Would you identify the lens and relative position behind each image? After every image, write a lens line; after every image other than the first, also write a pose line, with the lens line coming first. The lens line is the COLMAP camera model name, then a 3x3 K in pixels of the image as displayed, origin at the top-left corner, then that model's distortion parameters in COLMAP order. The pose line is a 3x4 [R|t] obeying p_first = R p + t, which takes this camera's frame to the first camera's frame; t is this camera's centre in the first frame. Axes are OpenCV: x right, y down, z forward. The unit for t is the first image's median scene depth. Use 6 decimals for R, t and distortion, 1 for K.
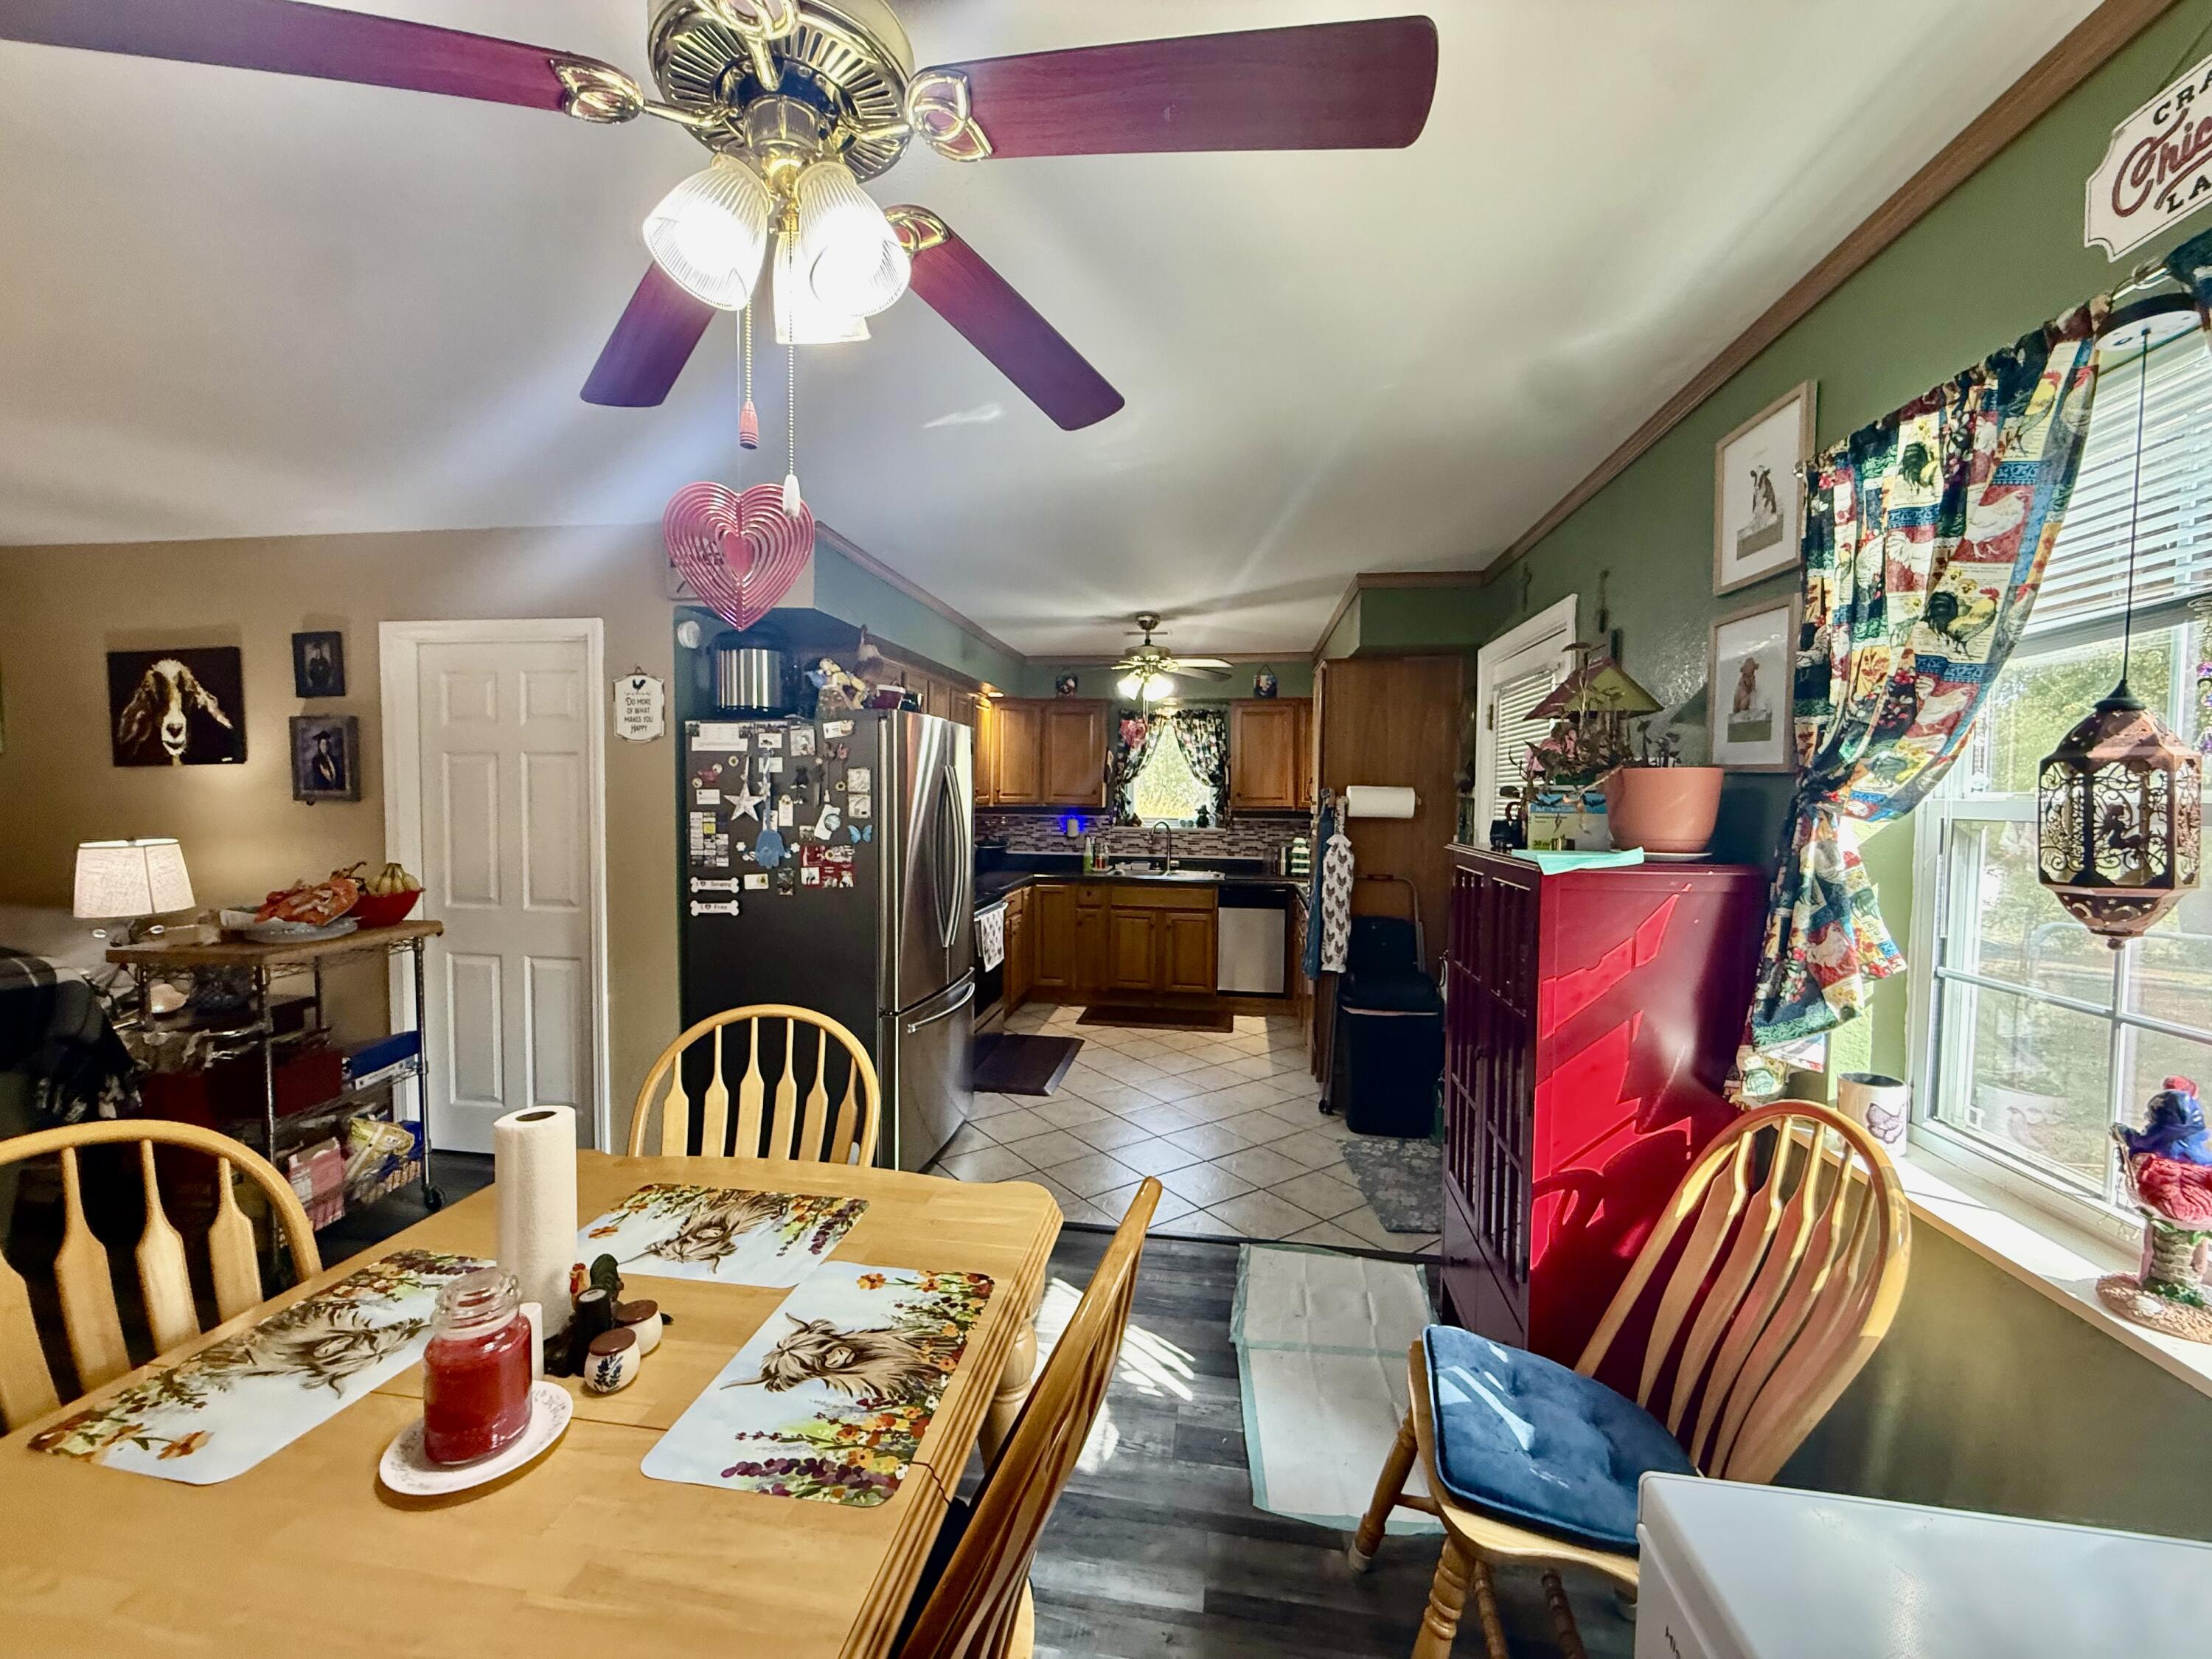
lens RADIAL K [[882.5, 0, 1102.1], [0, 882.5, 829.1], [0, 0, 1]] dist [0.003631, -0.001197]
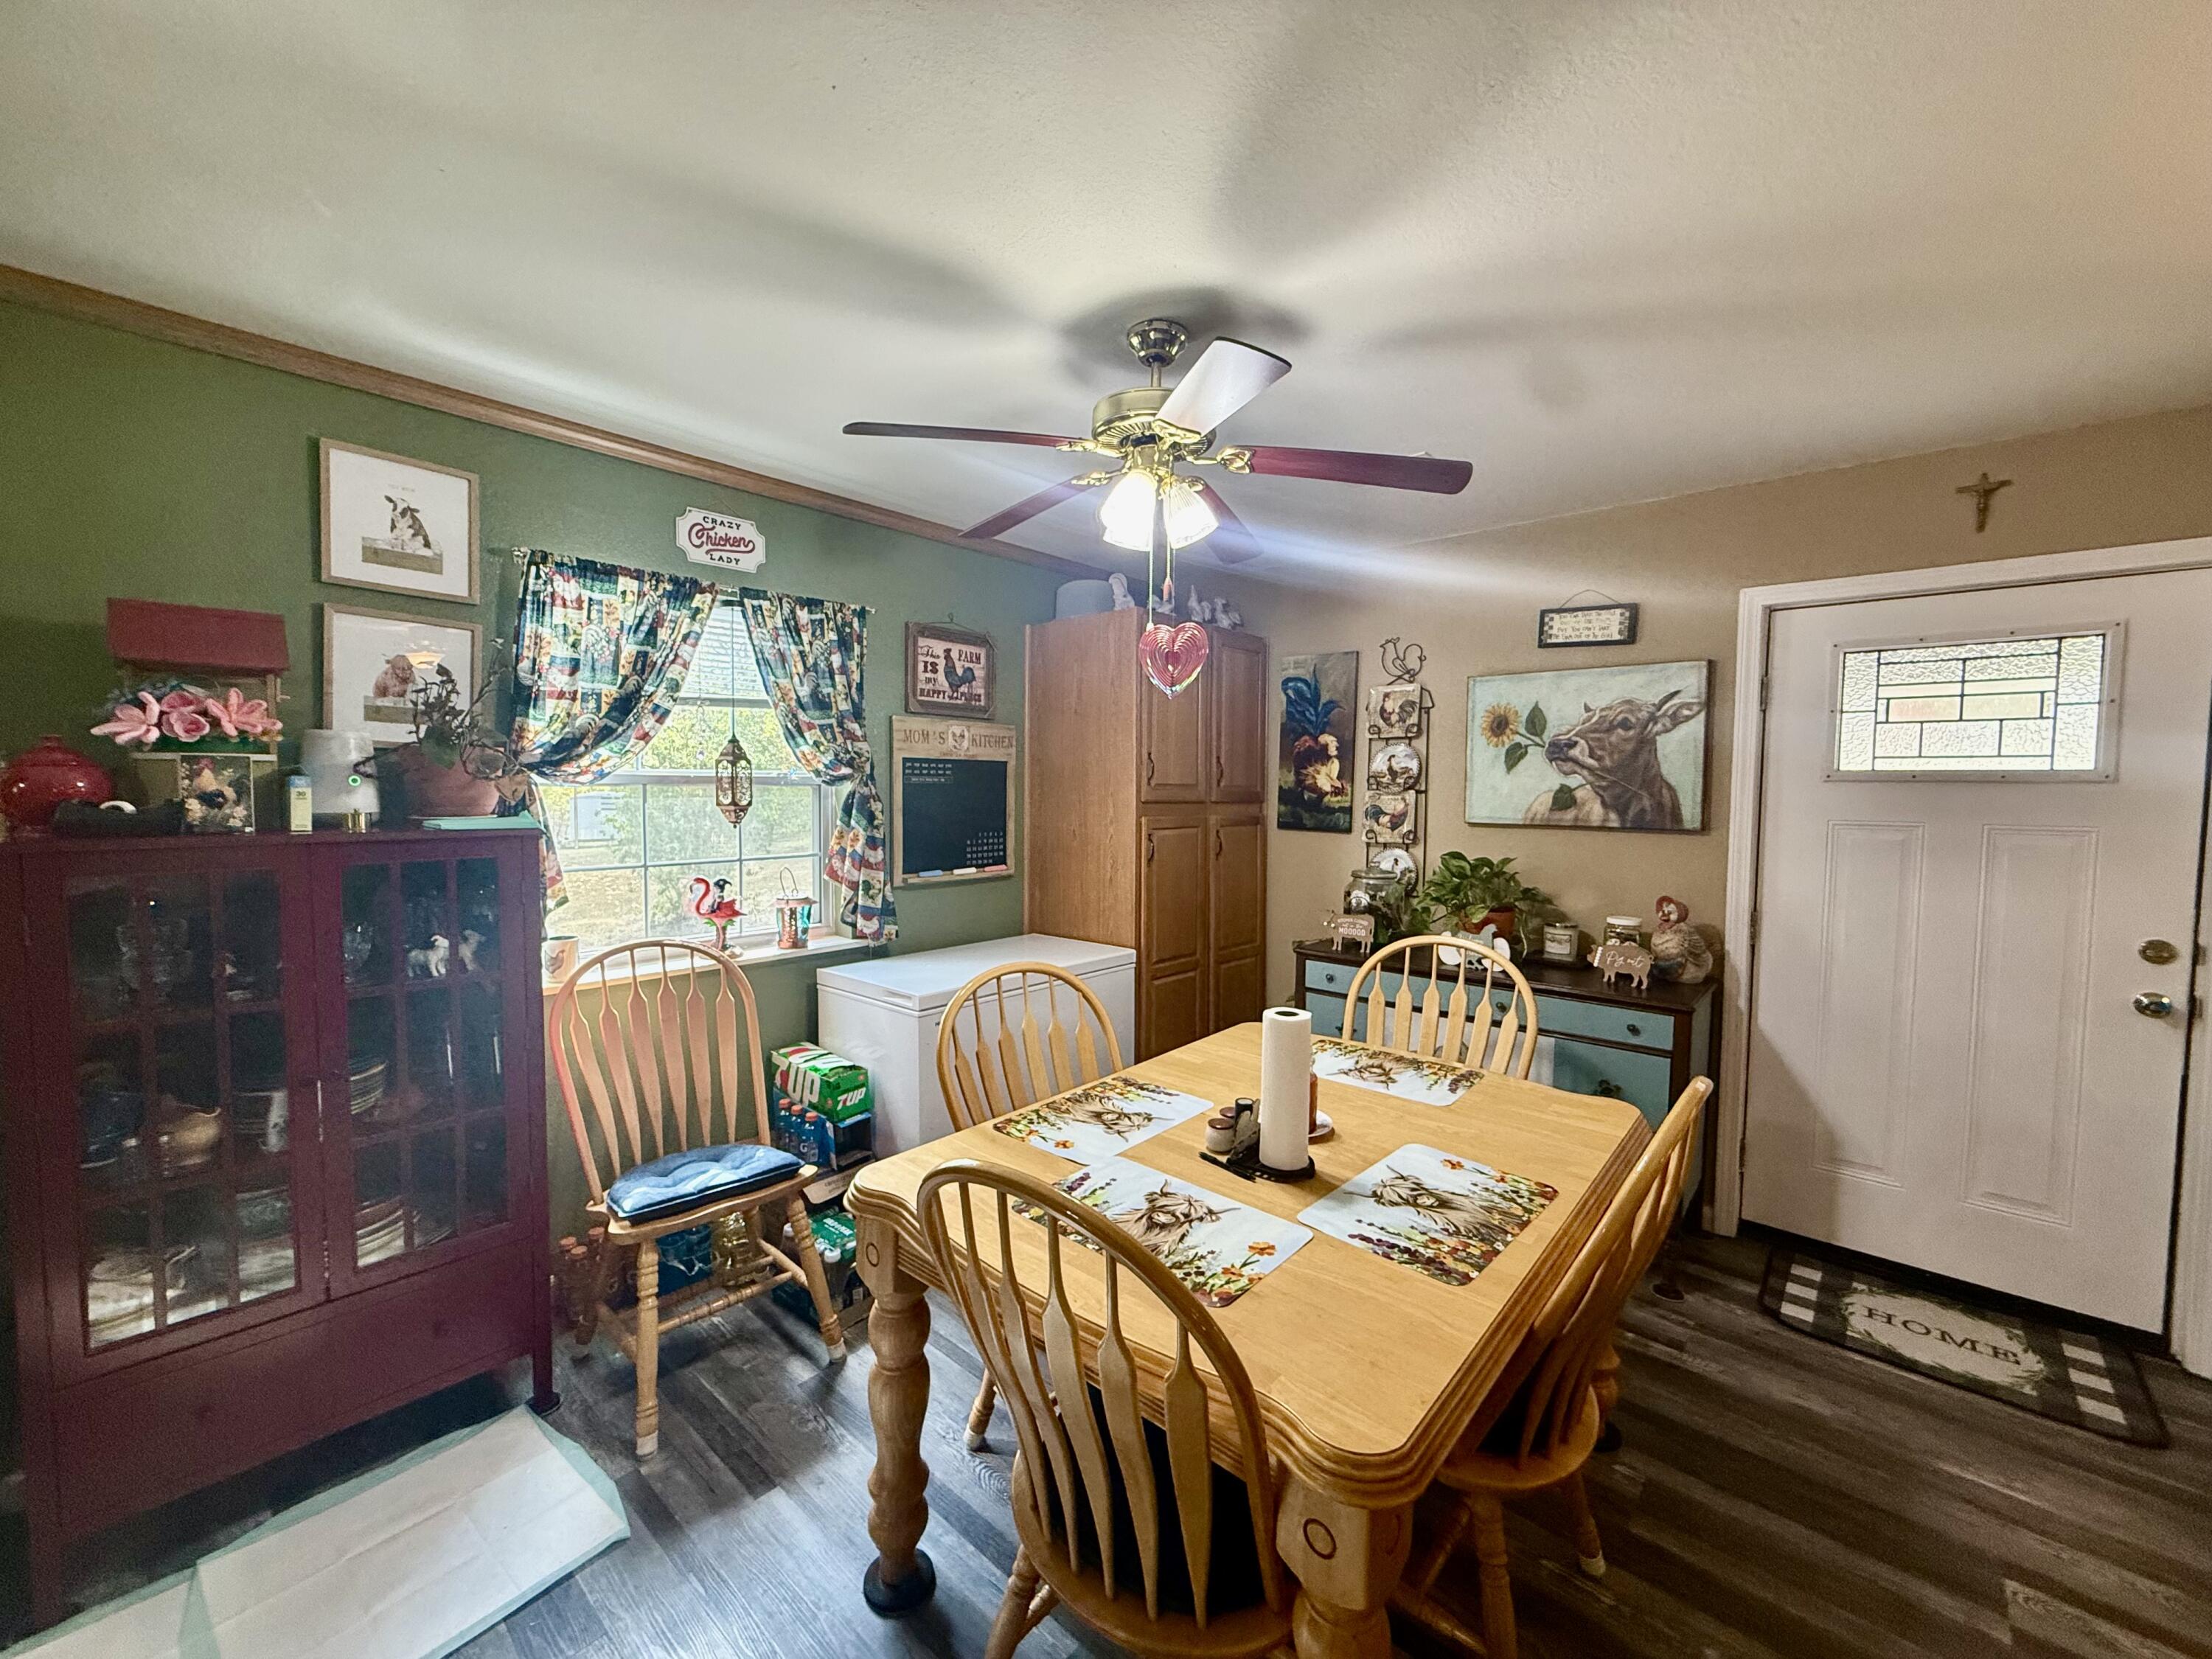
lens RADIAL K [[882.5, 0, 1106.3], [0, 882.5, 830.9], [0, 0, 1]] dist [0.003631, -0.001197]
pose [[-0.842599, -0.047739, 0.536421, -1.093783], [0.003260, 0.995593, 0.093724, -0.093003], [-0.538531, 0.080721, -0.838730, 2.221588]]
